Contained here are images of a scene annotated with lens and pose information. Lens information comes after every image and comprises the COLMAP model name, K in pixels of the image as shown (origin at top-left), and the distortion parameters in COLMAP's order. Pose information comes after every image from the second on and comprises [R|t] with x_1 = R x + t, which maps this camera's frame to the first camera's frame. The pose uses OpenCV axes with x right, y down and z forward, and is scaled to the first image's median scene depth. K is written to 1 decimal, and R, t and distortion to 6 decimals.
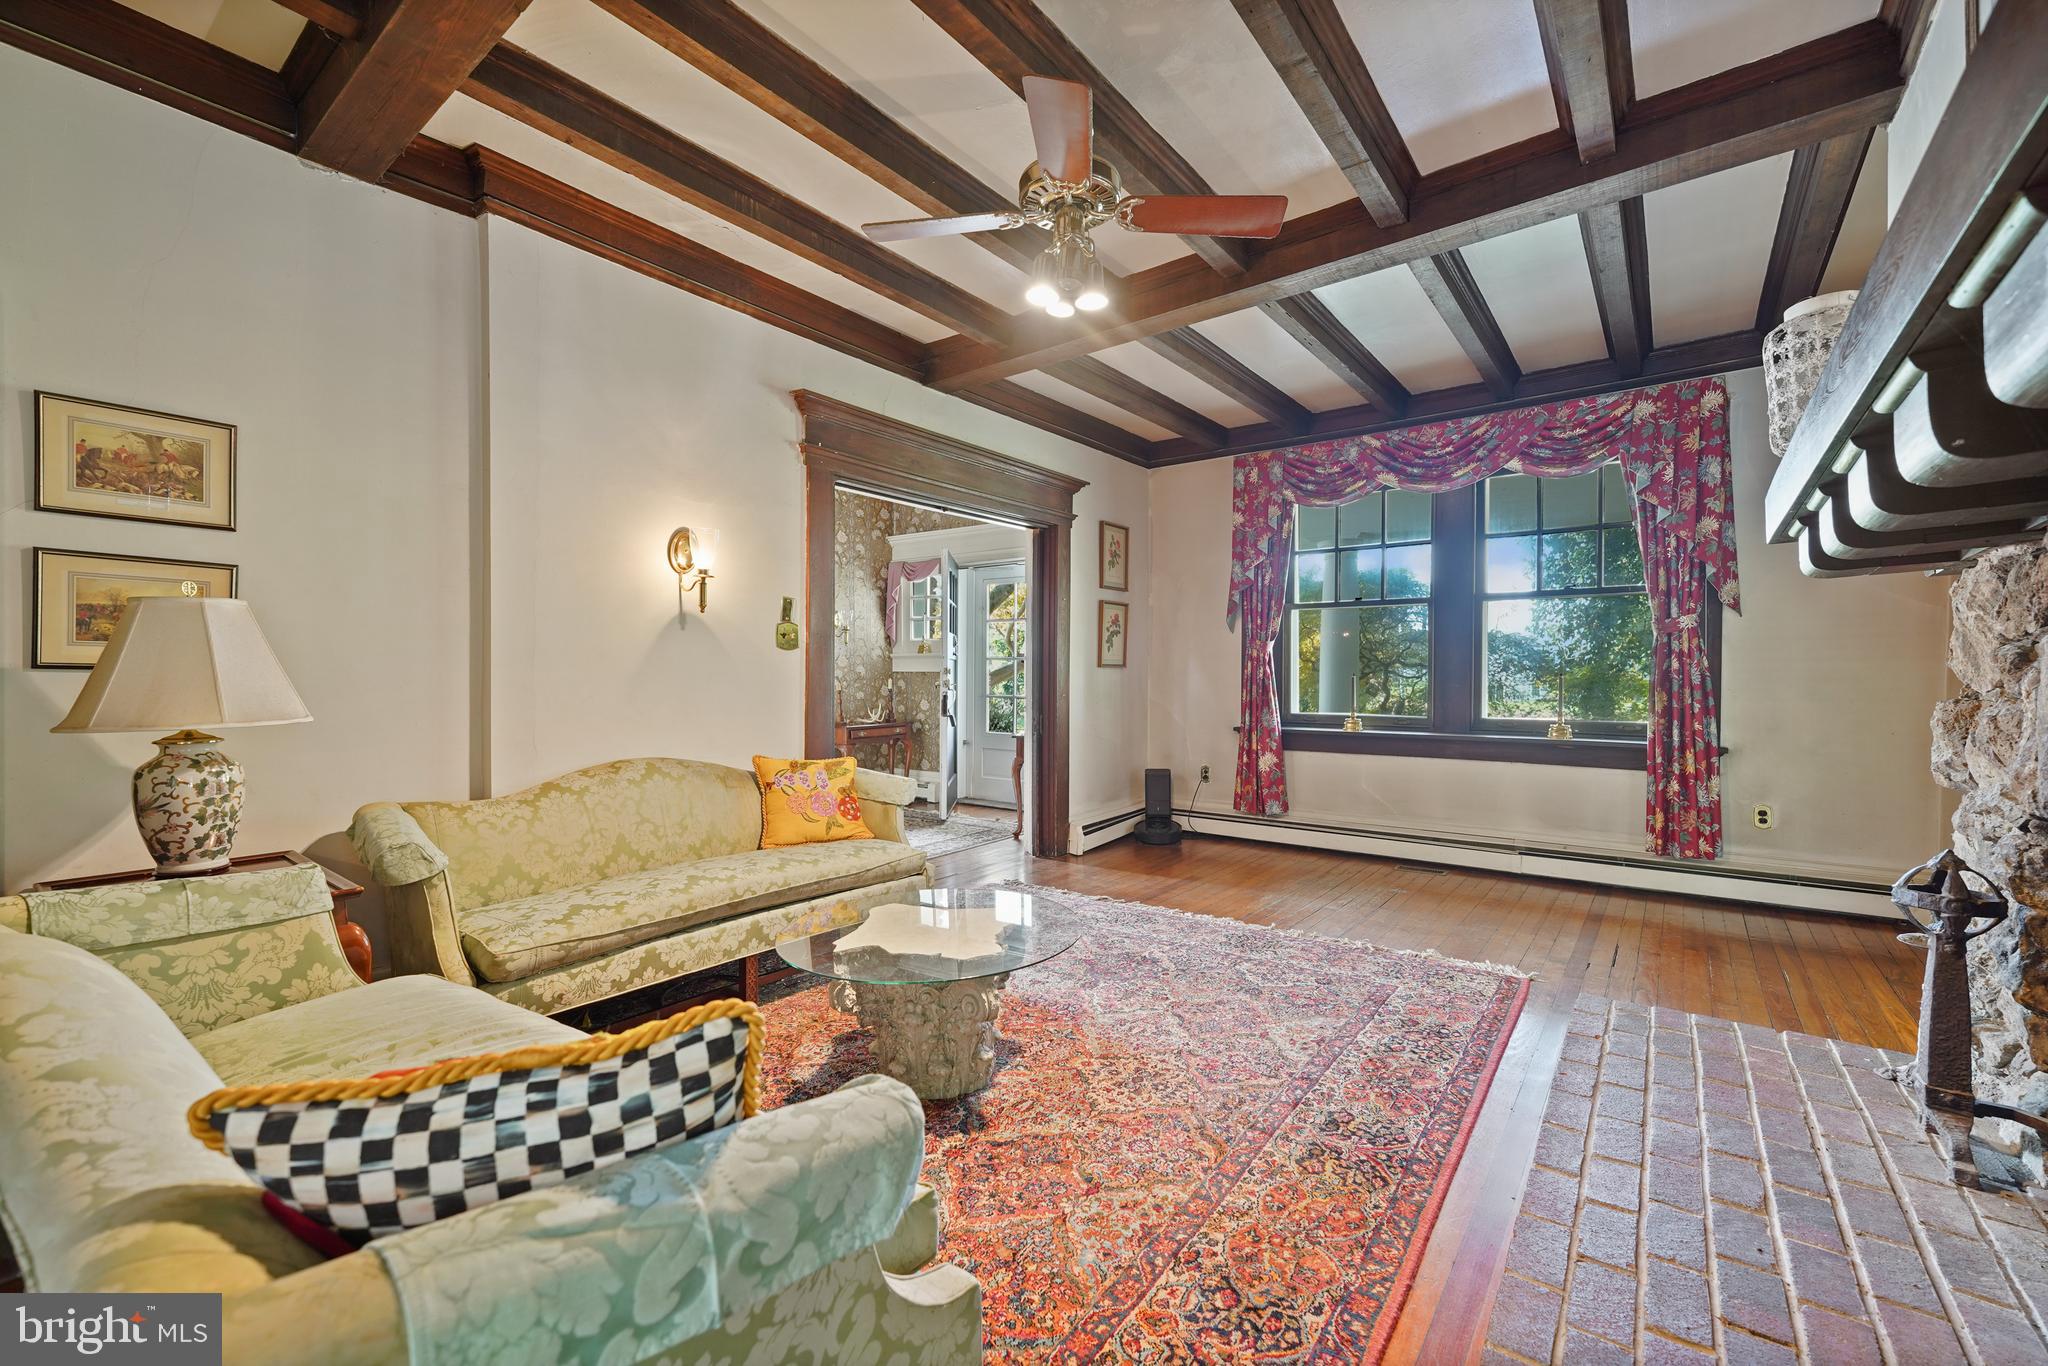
lens RADIAL K [[840.5, 0, 1021.3], [0, 840.5, 681.7], [0, 0, 1]] dist [0.003014, 0.000450]
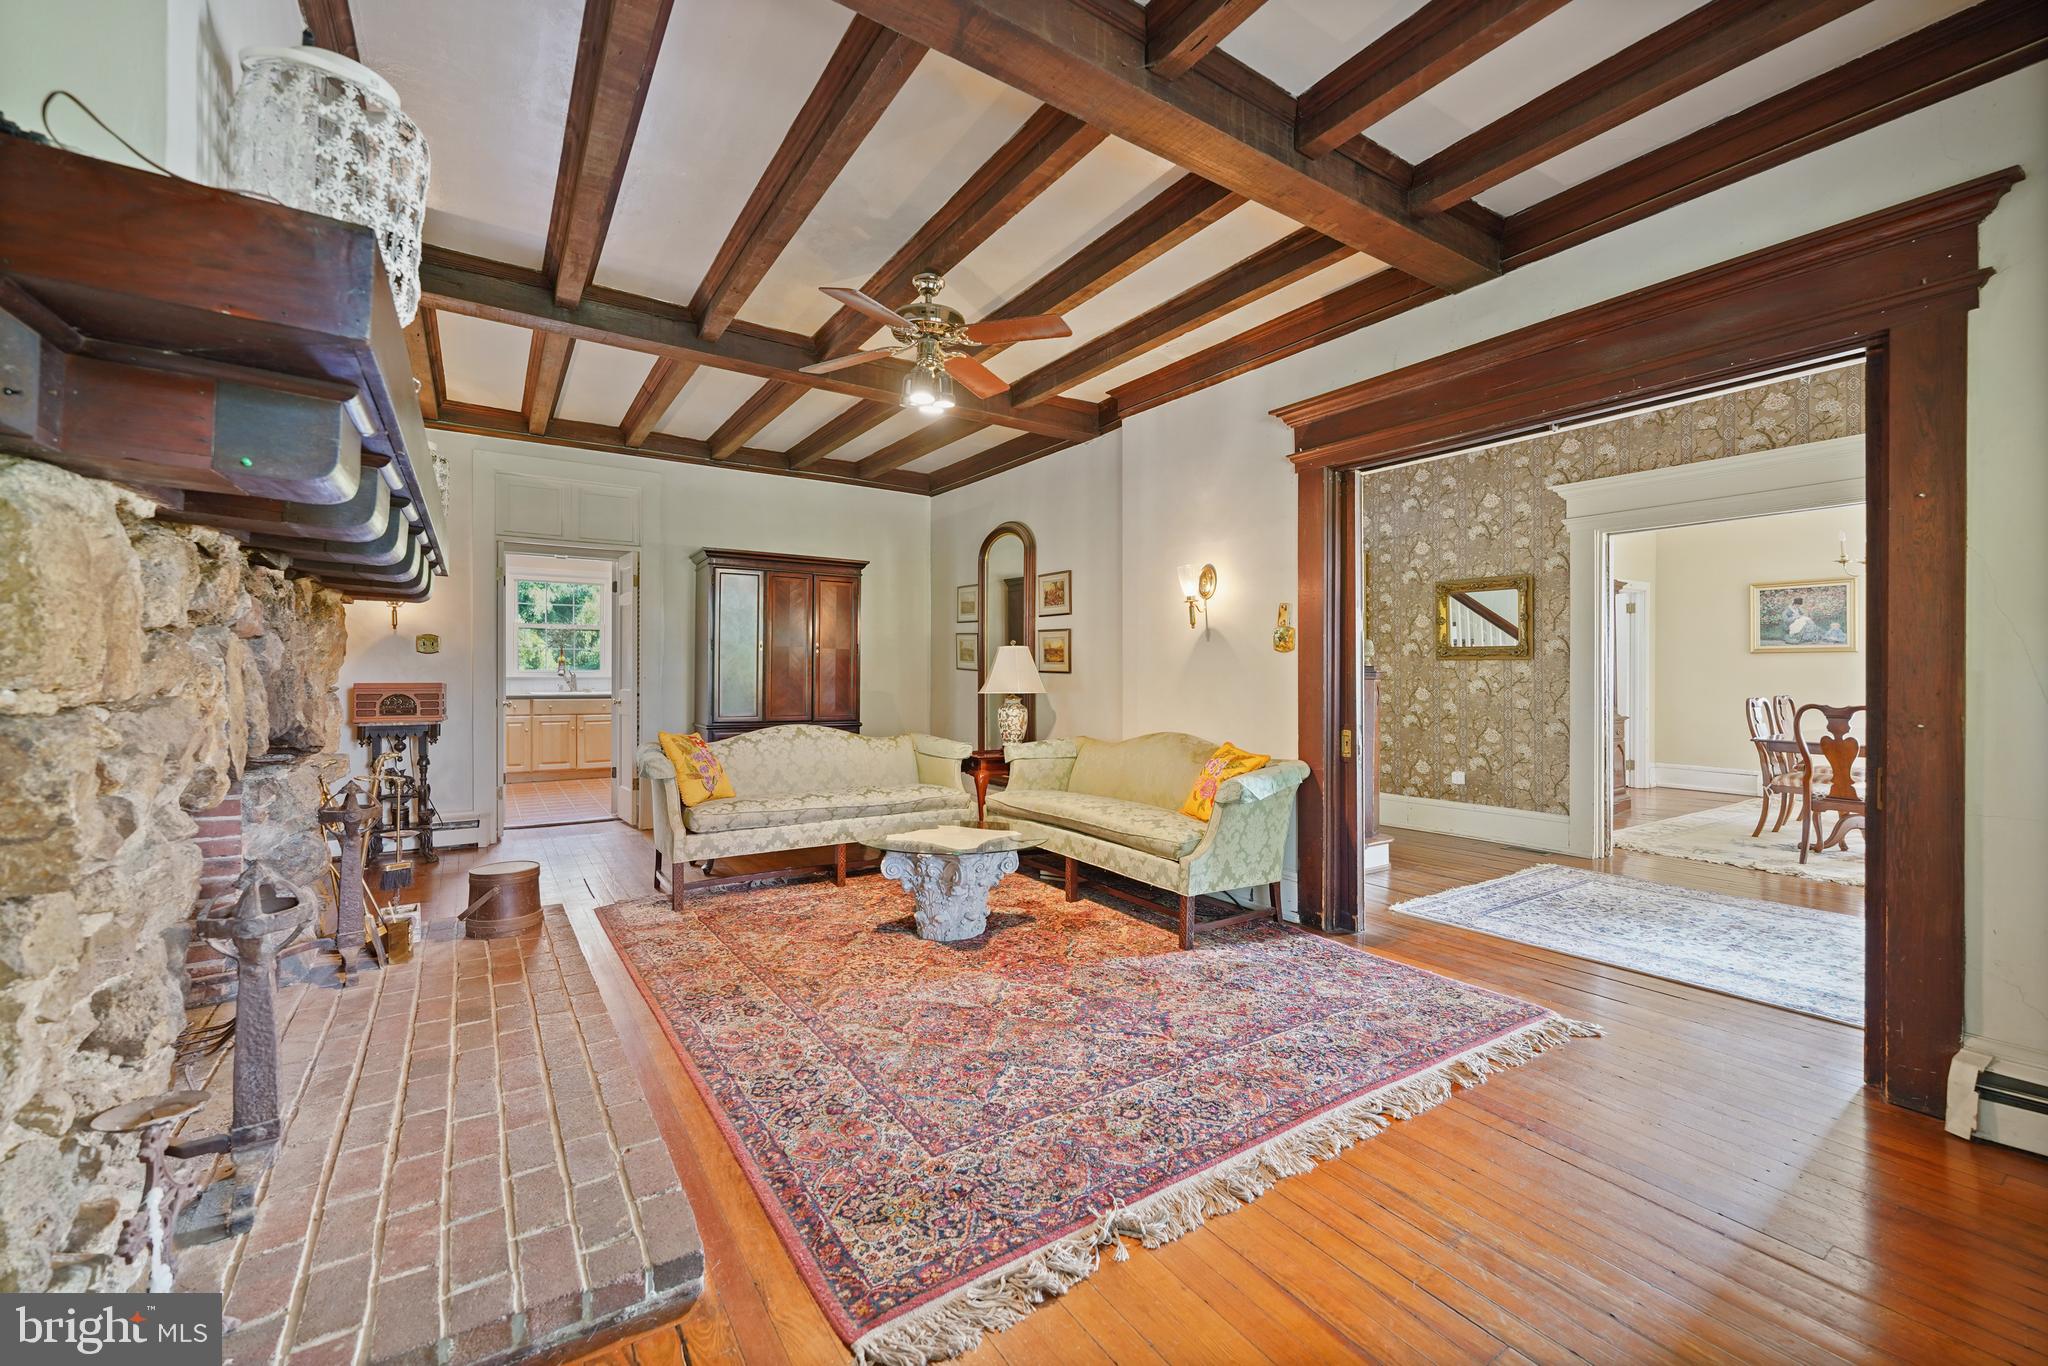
lens RADIAL K [[840.5, 0, 1040.3], [0, 840.5, 673.3], [0, 0, 1]] dist [0.003014, 0.000450]
pose [[-0.311992, -0.003246, -0.950079, 1.184583], [-0.010554, 0.999944, 0.000050, -0.011547], [0.950026, 0.010043, -0.312009, 1.456170]]
